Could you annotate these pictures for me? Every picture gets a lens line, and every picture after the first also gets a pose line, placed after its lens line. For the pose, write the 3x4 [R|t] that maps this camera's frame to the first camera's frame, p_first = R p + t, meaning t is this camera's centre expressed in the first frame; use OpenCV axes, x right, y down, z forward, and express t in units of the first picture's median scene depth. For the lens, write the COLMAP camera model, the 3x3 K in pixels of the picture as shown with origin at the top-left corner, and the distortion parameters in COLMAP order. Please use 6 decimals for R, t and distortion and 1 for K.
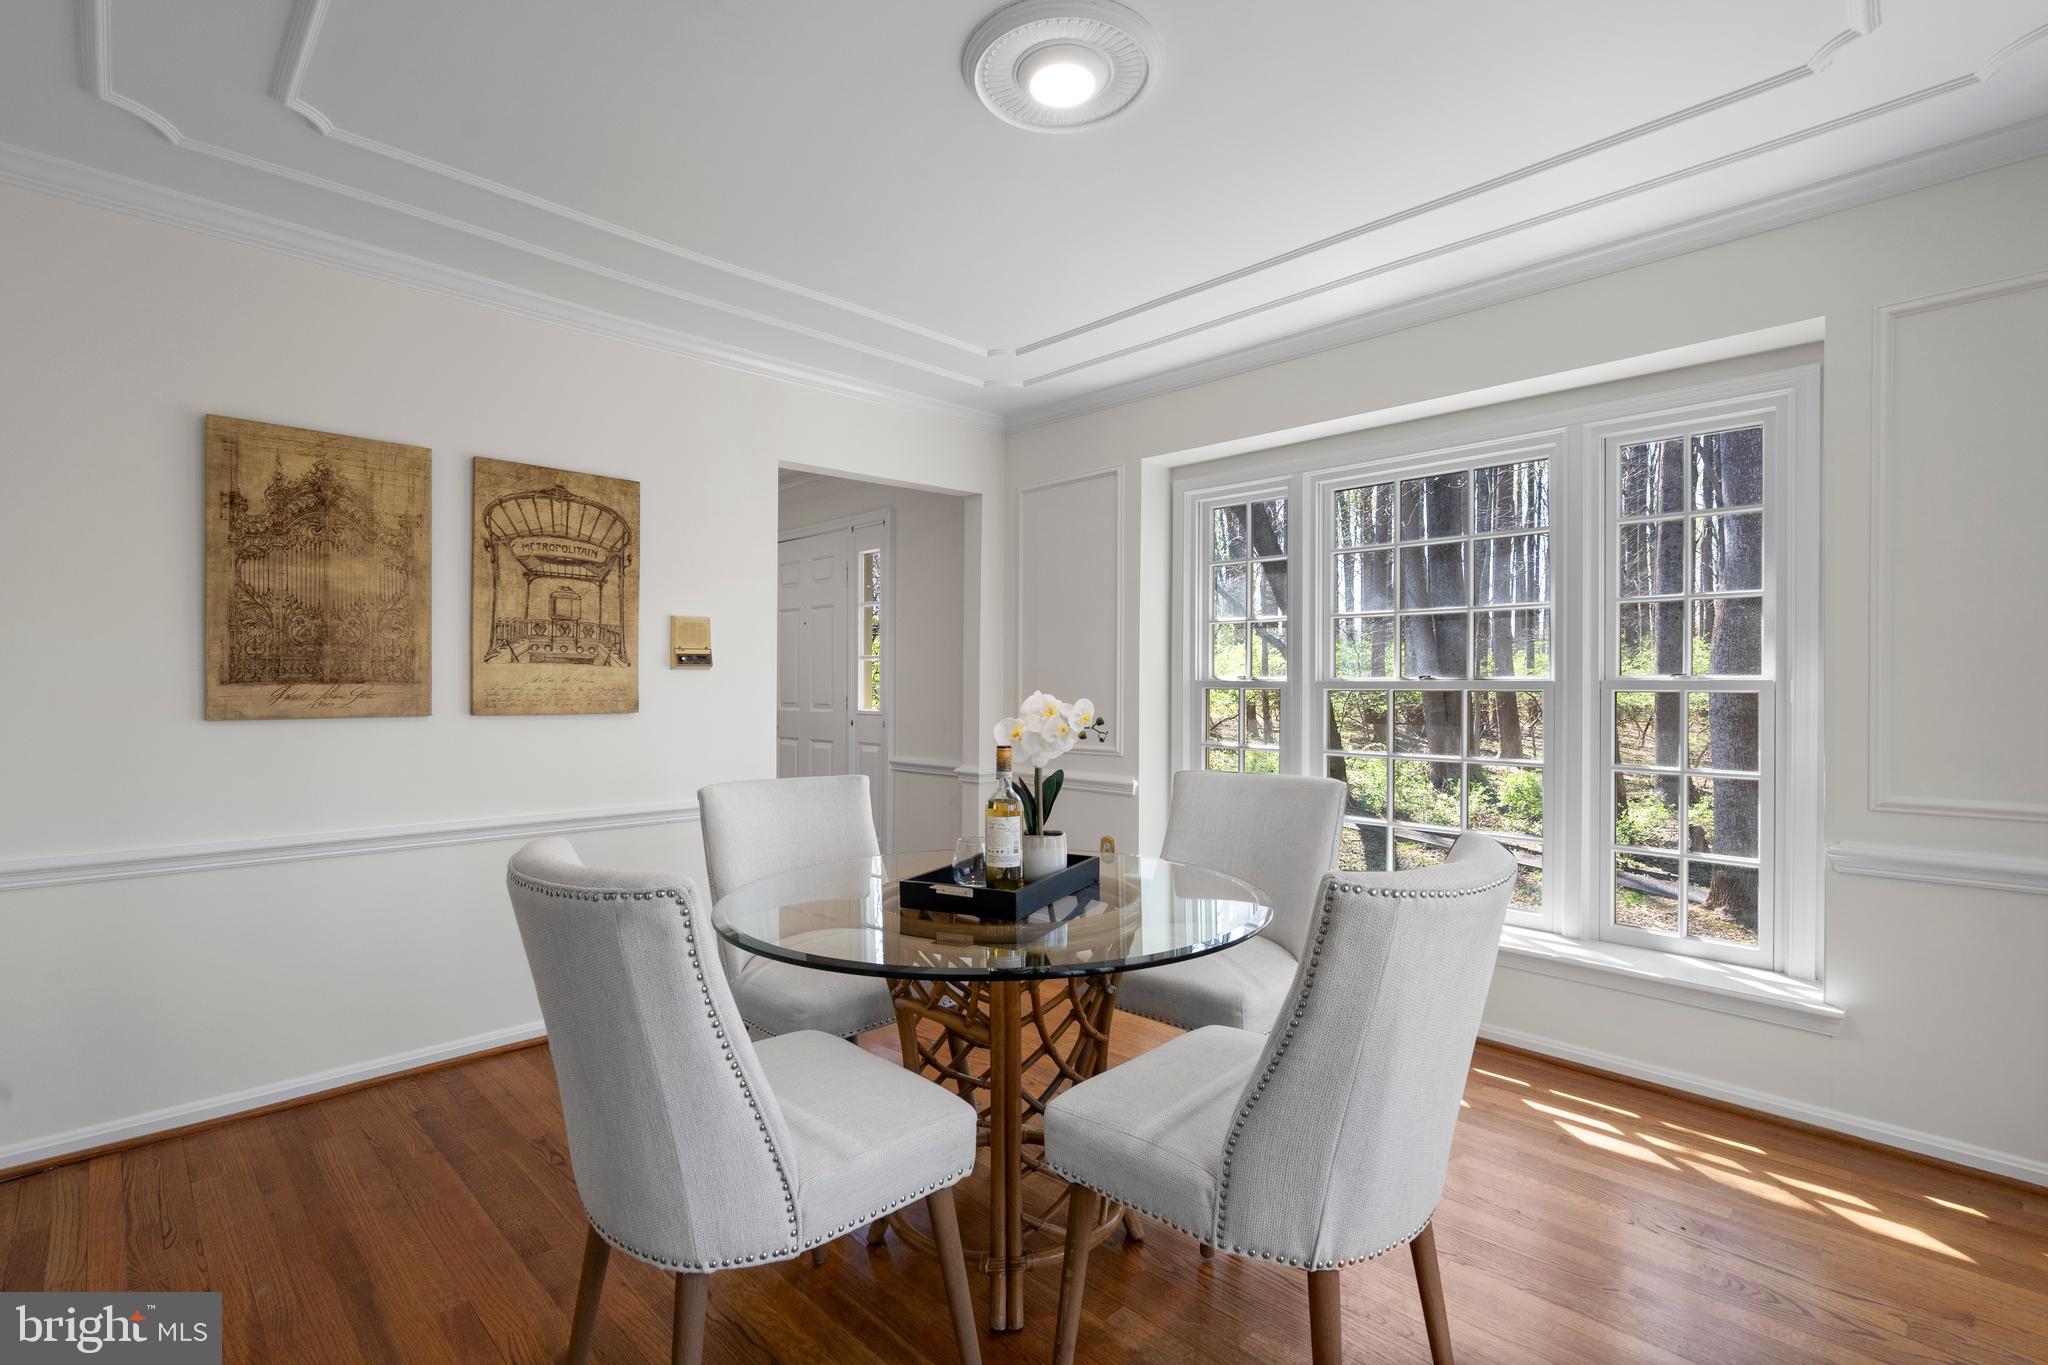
lens RADIAL K [[932.1, 0, 1020.0], [0, 932.1, 681.3], [0, 0, 1]] dist [0.001861, -0.001158]
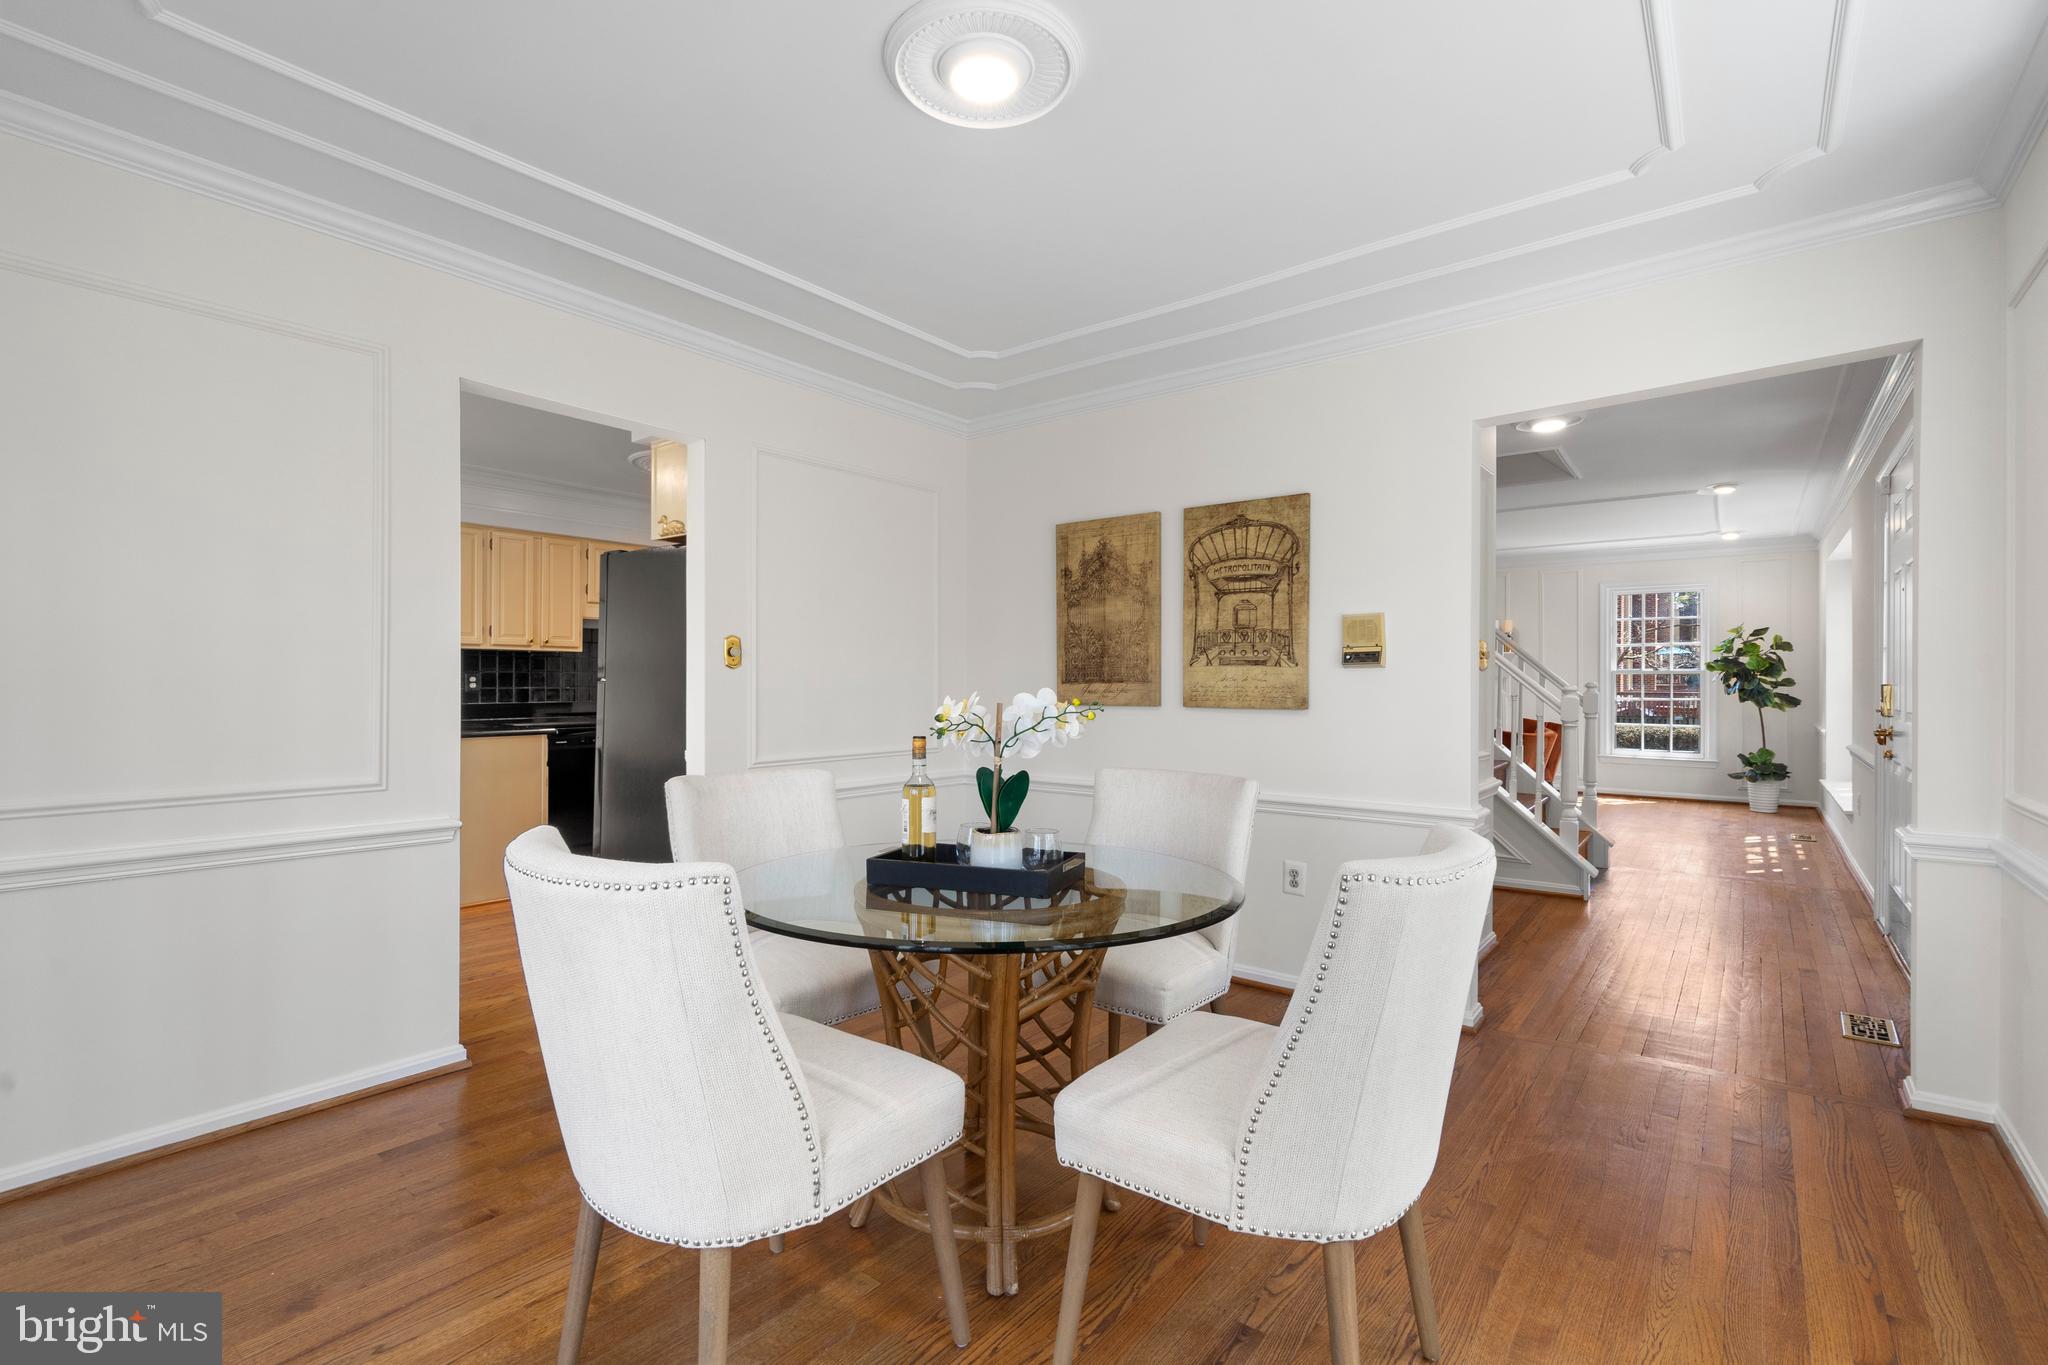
lens RADIAL K [[932.1, 0, 1020.6], [0, 932.1, 681.6], [0, 0, 1]] dist [0.001861, -0.001158]
pose [[0.125652, -0.005029, -0.992062, 0.665373], [0.003052, 0.999984, -0.004683, 0.006298], [0.992070, -0.002440, 0.125666, 0.594001]]
